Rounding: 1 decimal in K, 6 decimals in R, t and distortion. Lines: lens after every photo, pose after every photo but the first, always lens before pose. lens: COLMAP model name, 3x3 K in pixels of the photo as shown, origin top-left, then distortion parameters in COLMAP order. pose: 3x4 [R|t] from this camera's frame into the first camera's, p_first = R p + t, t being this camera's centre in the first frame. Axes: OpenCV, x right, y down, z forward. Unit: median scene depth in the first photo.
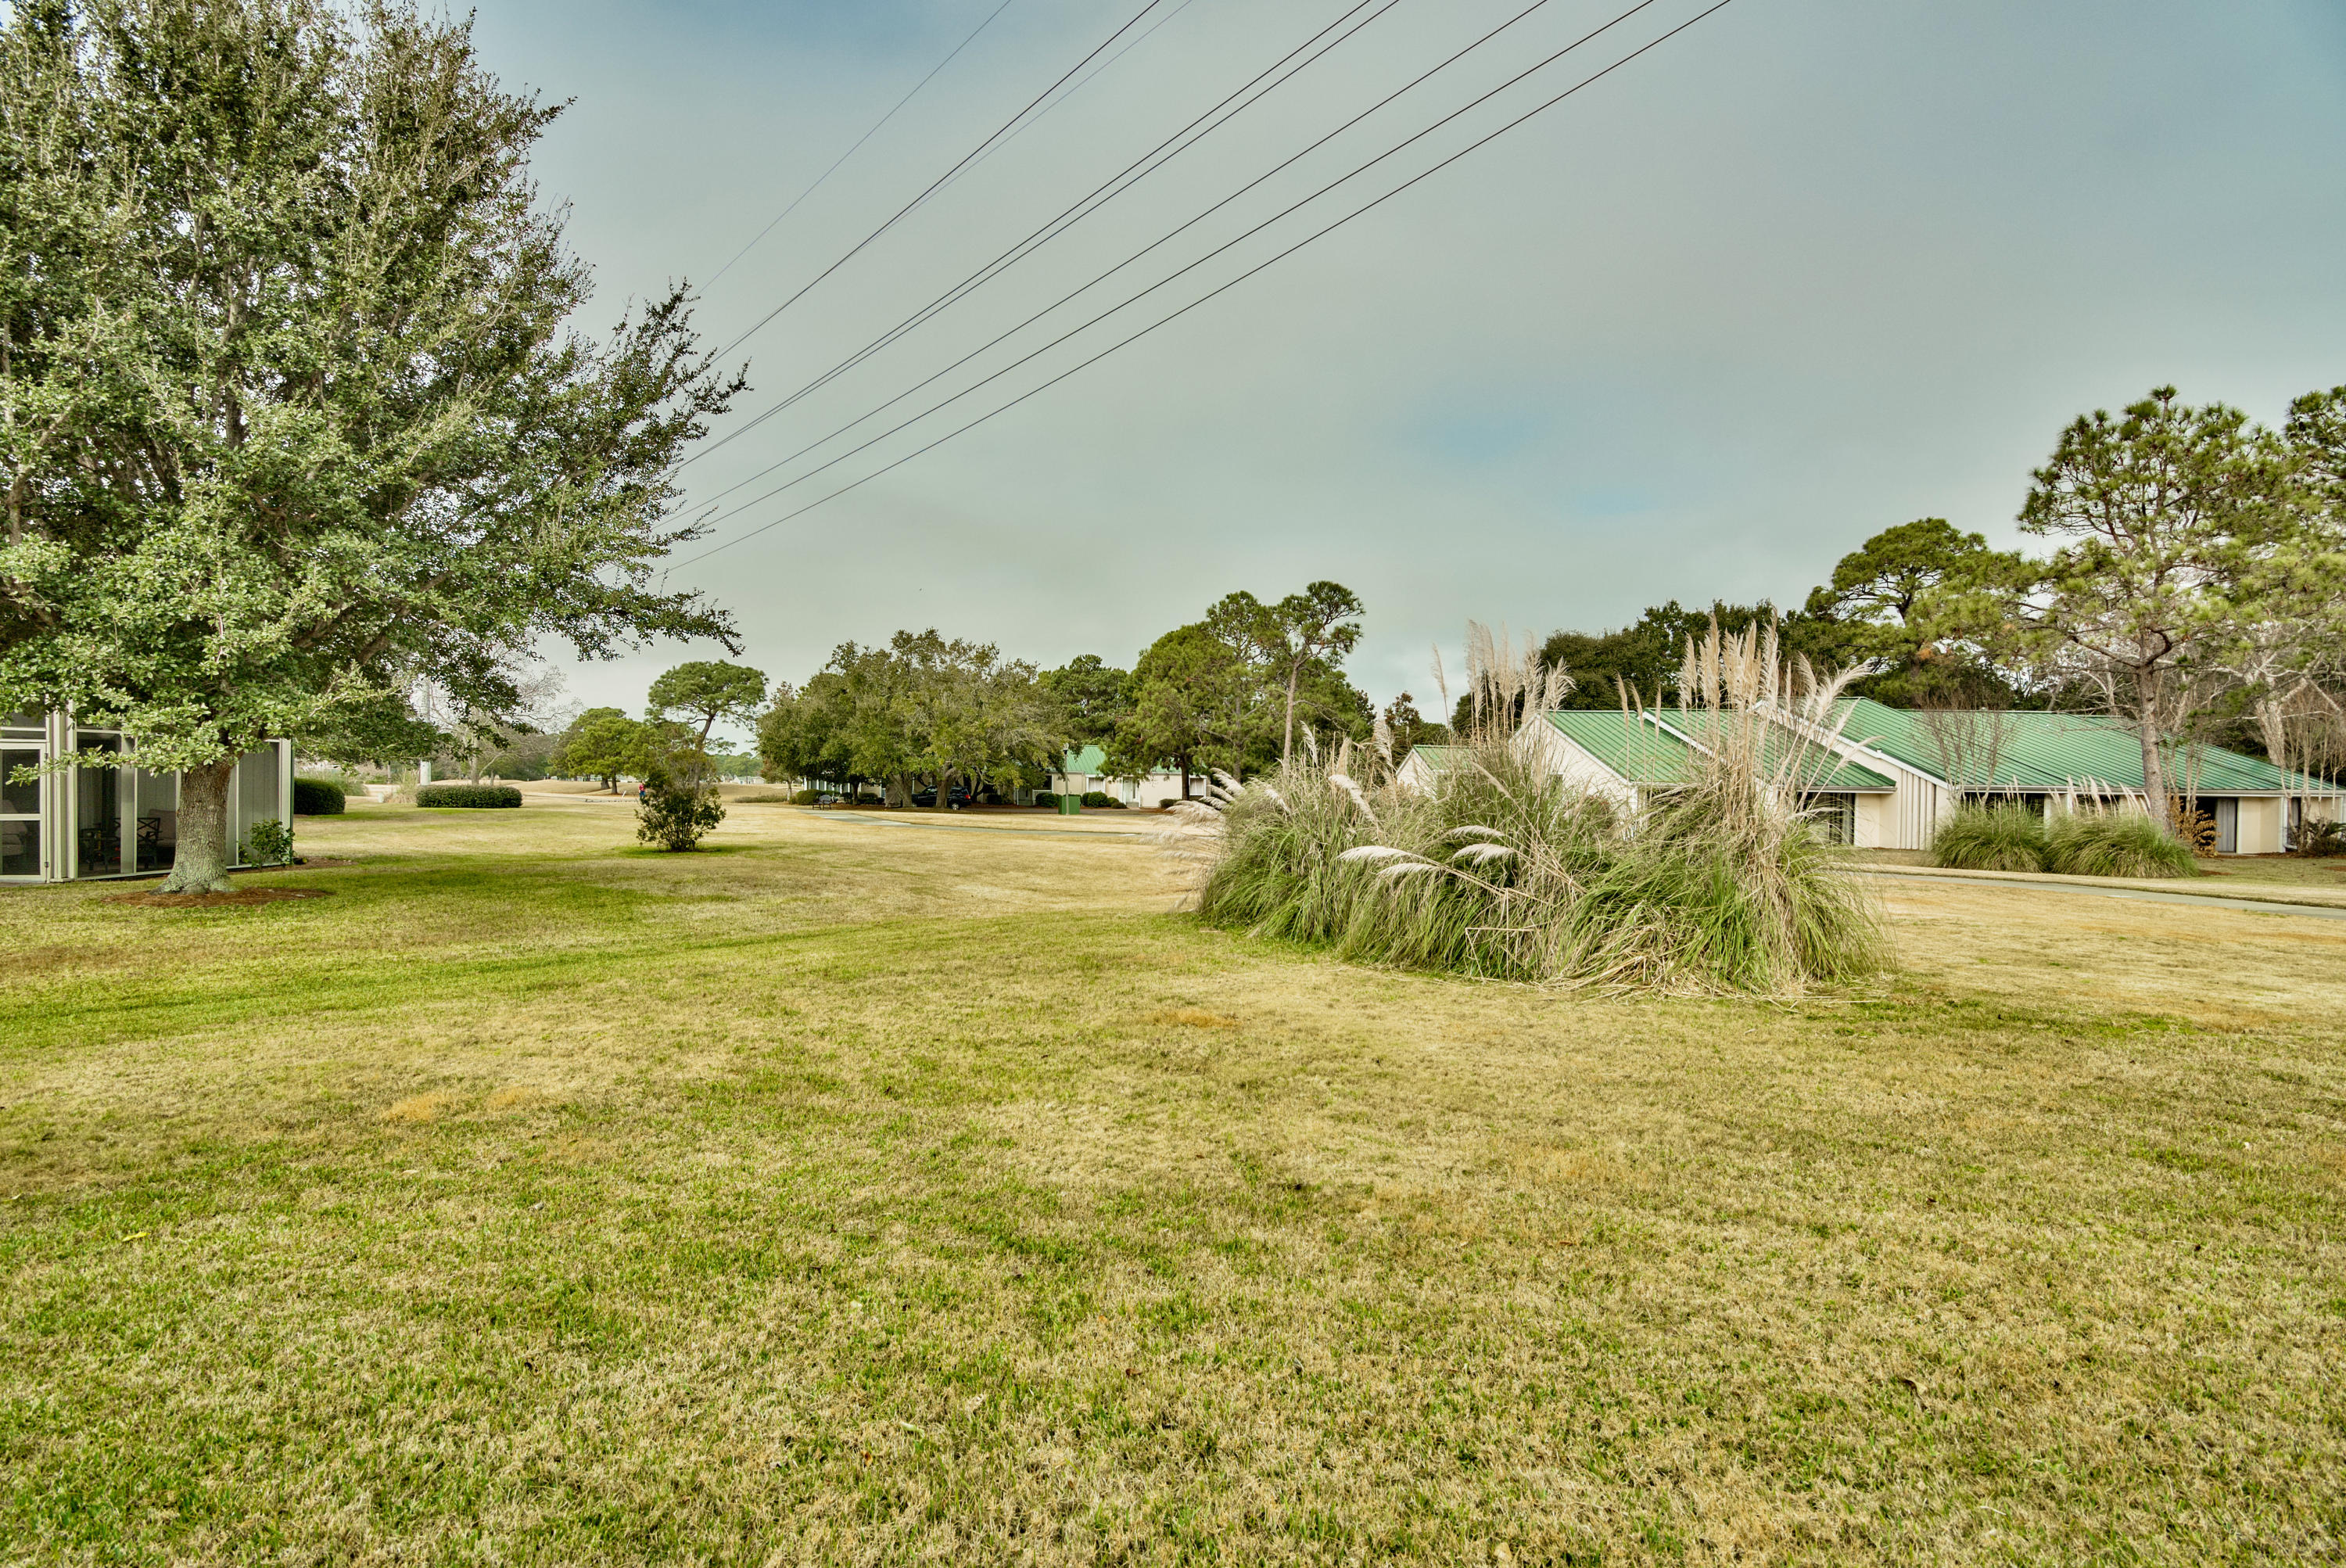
lens RADIAL K [[1177.9, 0, 1168.2], [0, 1177.9, 795.7], [0, 0, 1]] dist [0.001360, -0.000145]
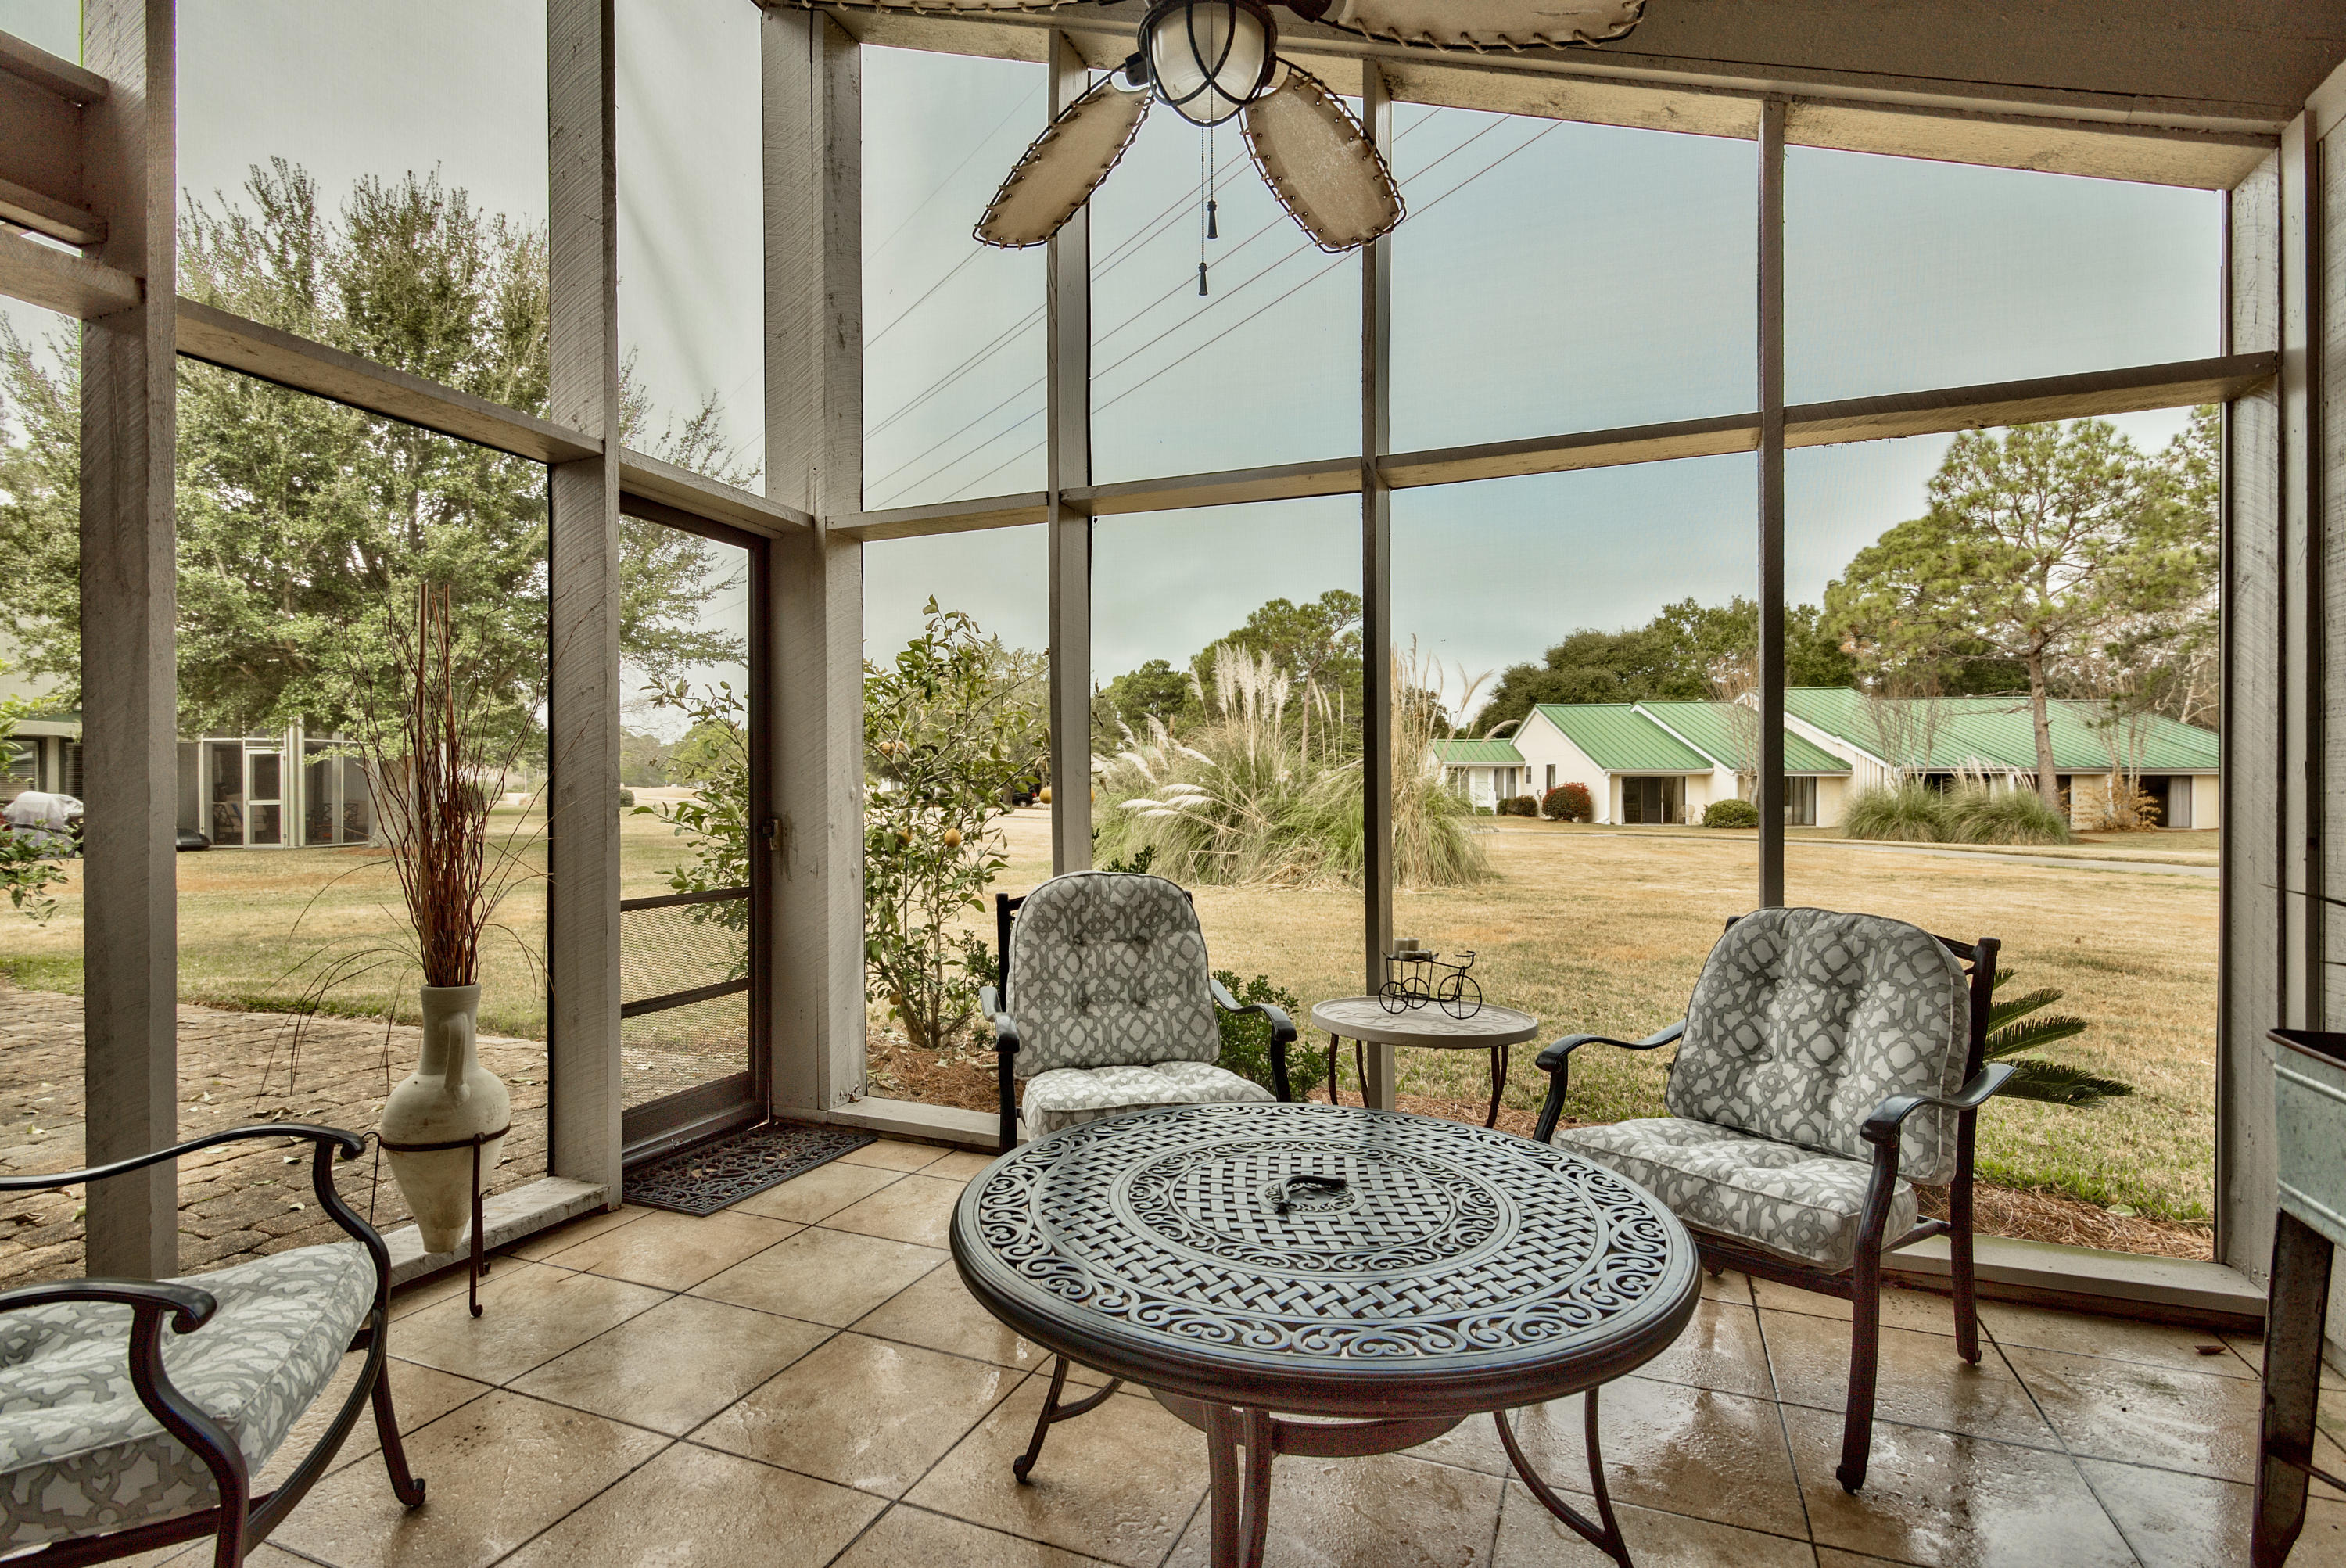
lens RADIAL K [[1177.9, 0, 1165.8], [0, 1177.9, 792.1], [0, 0, 1]] dist [0.001360, -0.000145]
pose [[0.995881, -0.011515, -0.089931, 0.181058], [0.011083, 0.999925, -0.005298, 0.022731], [0.089985, 0.004280, 0.995934, -0.253717]]
